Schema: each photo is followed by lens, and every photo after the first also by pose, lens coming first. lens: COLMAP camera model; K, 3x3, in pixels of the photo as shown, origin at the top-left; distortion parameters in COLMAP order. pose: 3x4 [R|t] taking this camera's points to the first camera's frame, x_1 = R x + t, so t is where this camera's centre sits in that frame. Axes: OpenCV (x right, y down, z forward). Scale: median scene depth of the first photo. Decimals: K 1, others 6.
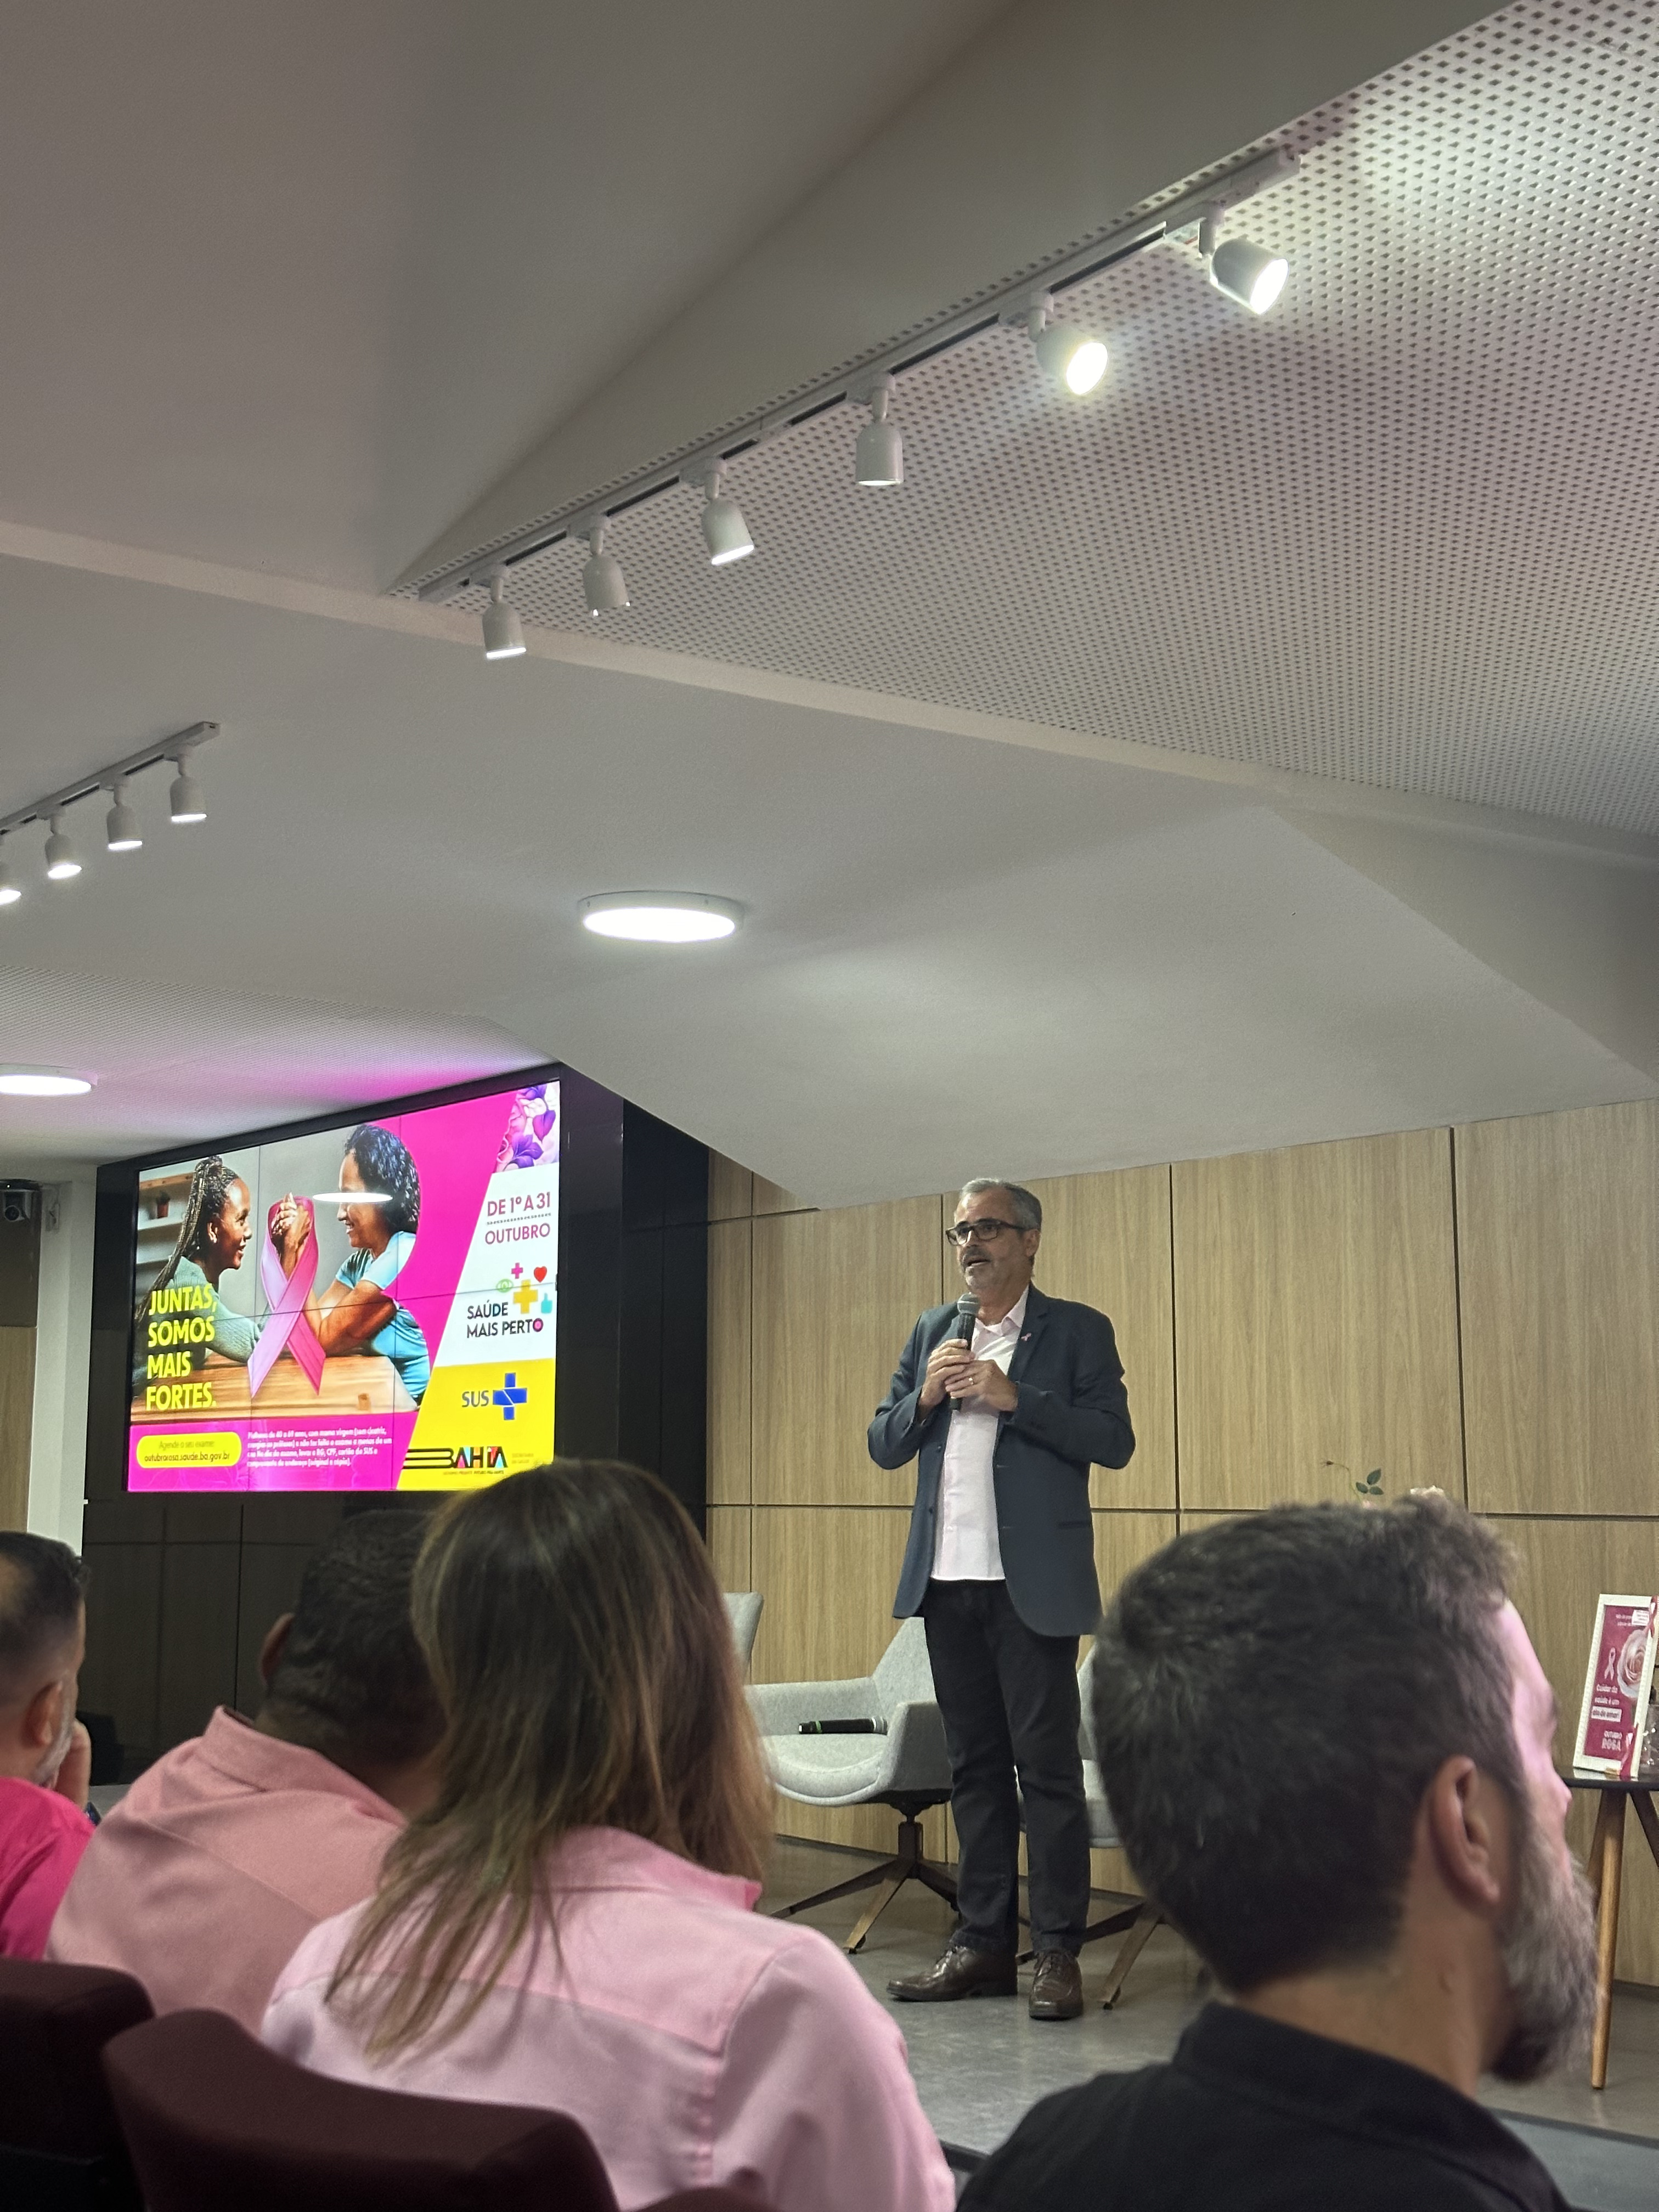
lens RADIAL K [[3021.1, 0, 829.5], [0, 3021.1, 1106.0], [0, 0, 1]] dist [0.149181, -0.010072]
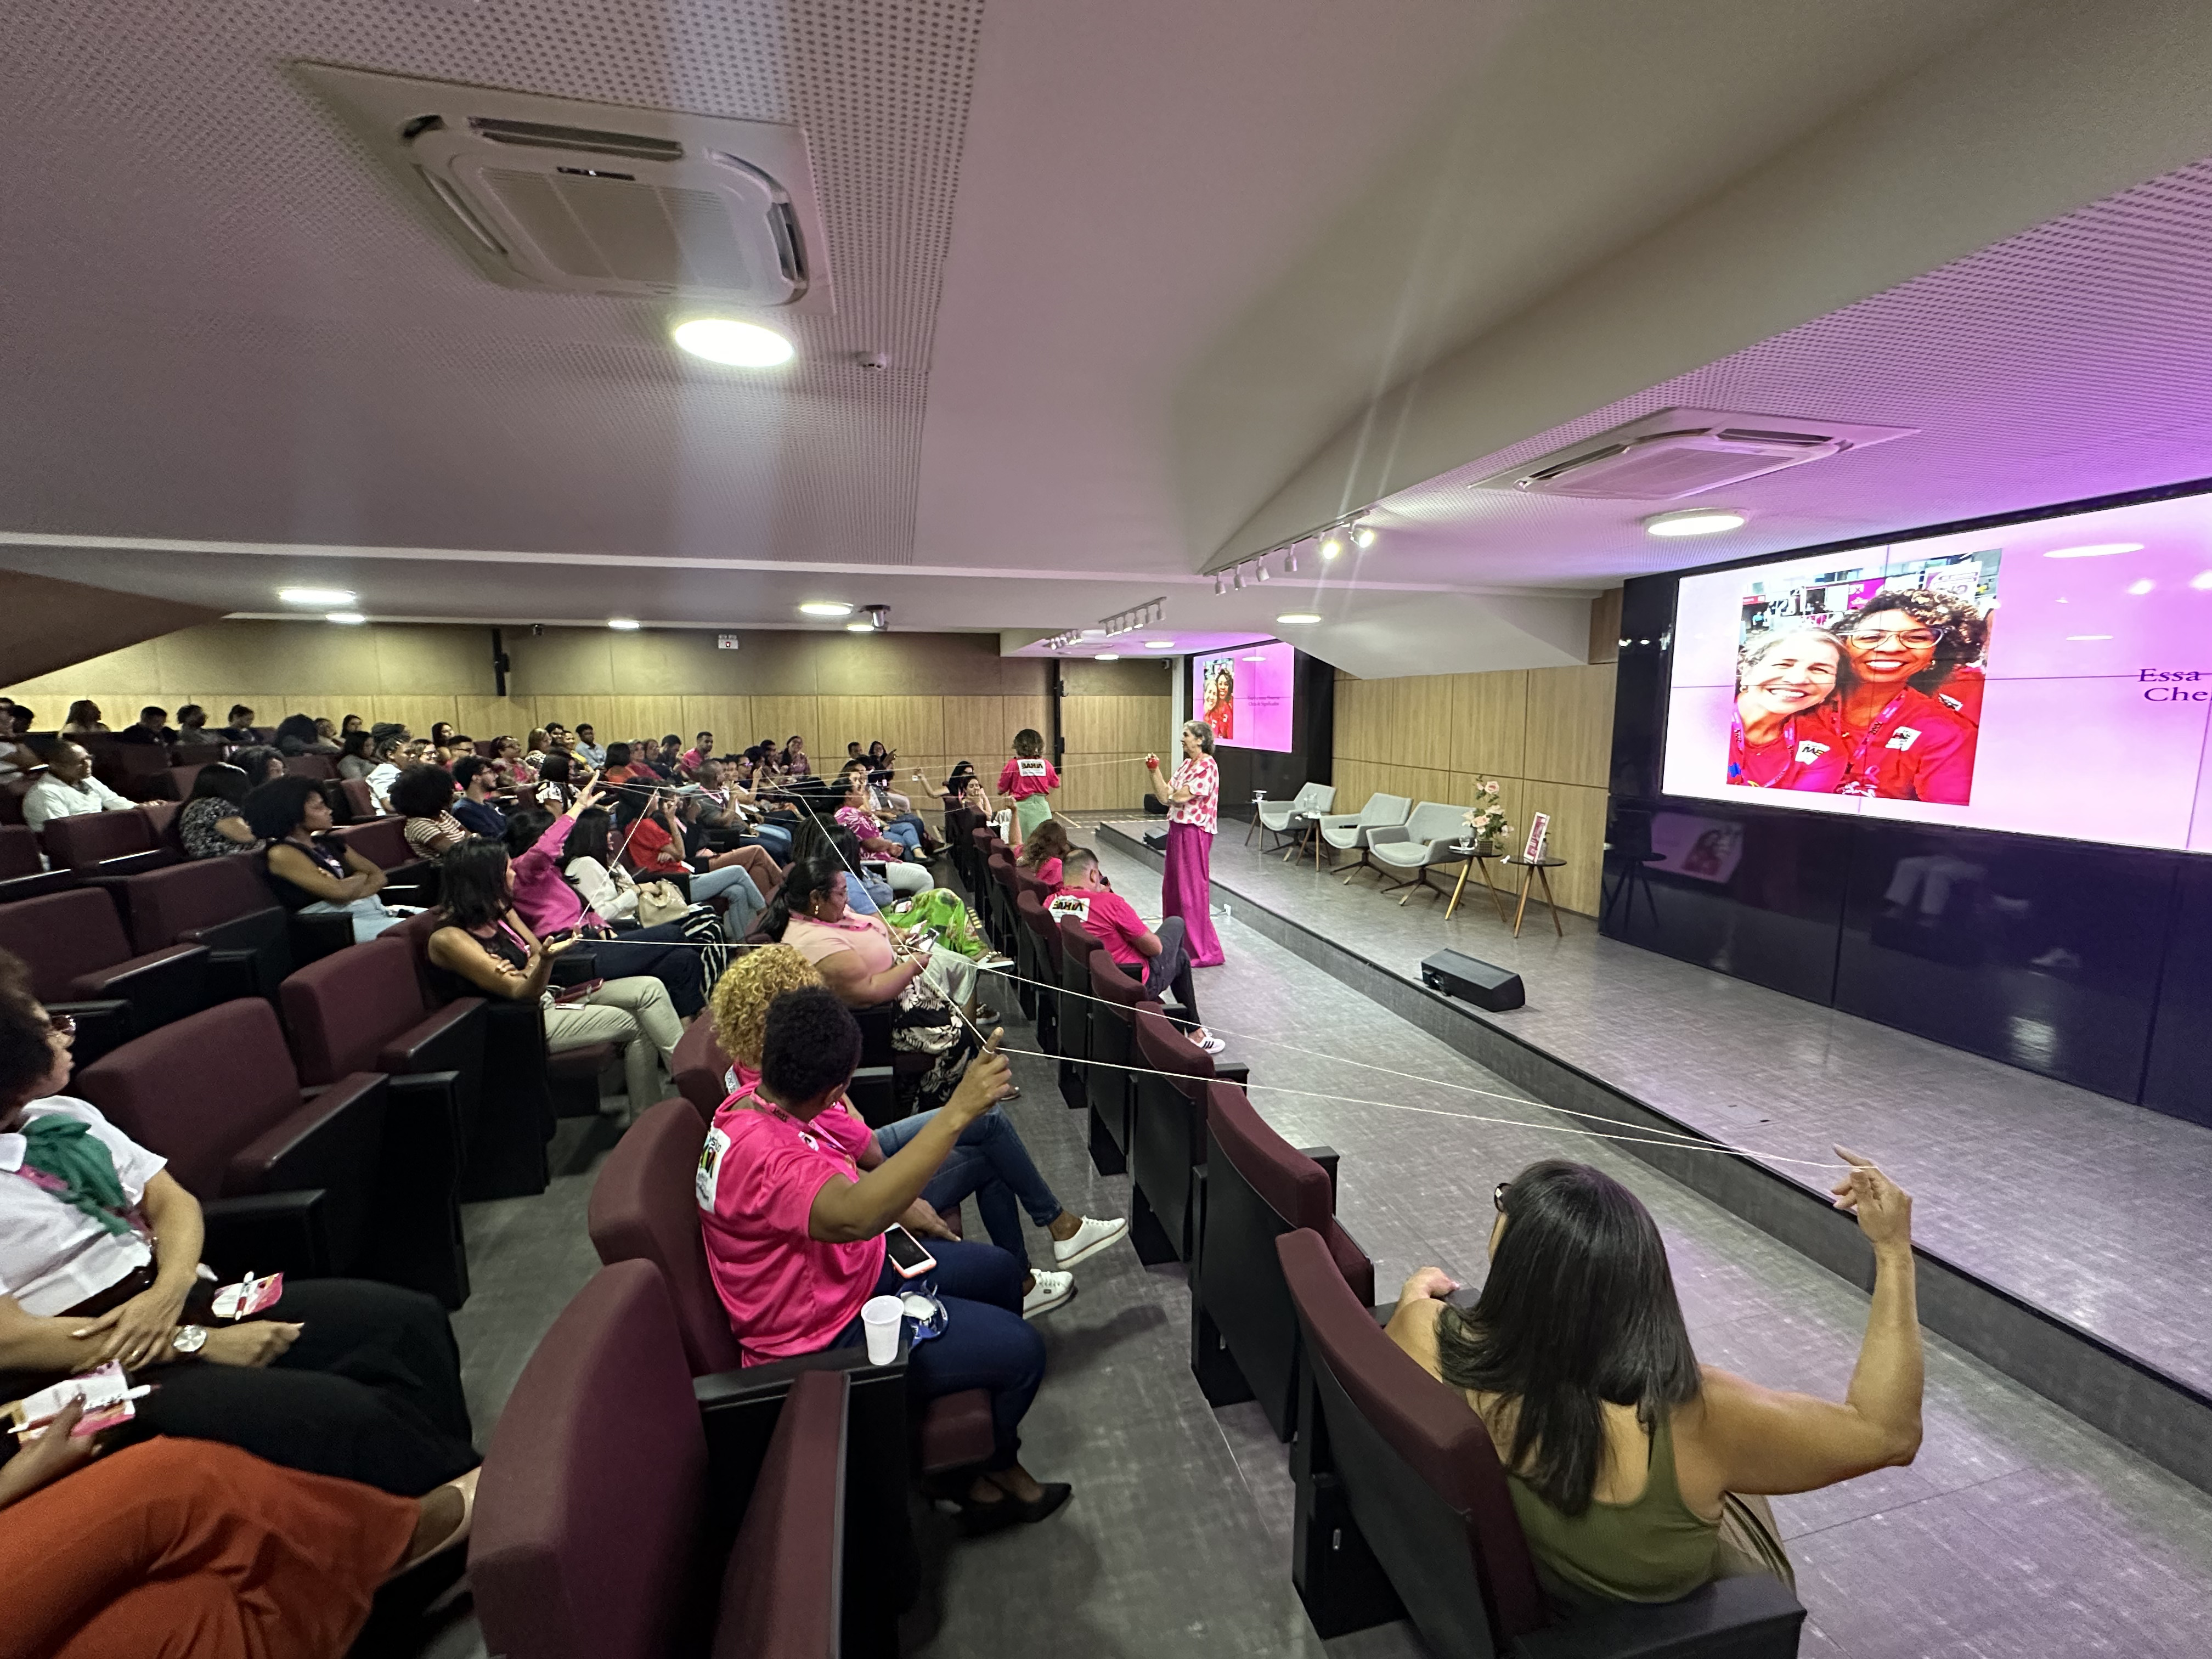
lens RADIAL K [[879.7, 0, 1106.0], [0, 879.7, 829.5], [0, 0, 1]] dist [0.000745, 0.000069]
pose [[0.934259, 0.041369, -0.354187, 0.071134], [0.053531, 0.965722, 0.254000, -0.059601], [0.352554, -0.256262, 0.900020, -0.077410]]
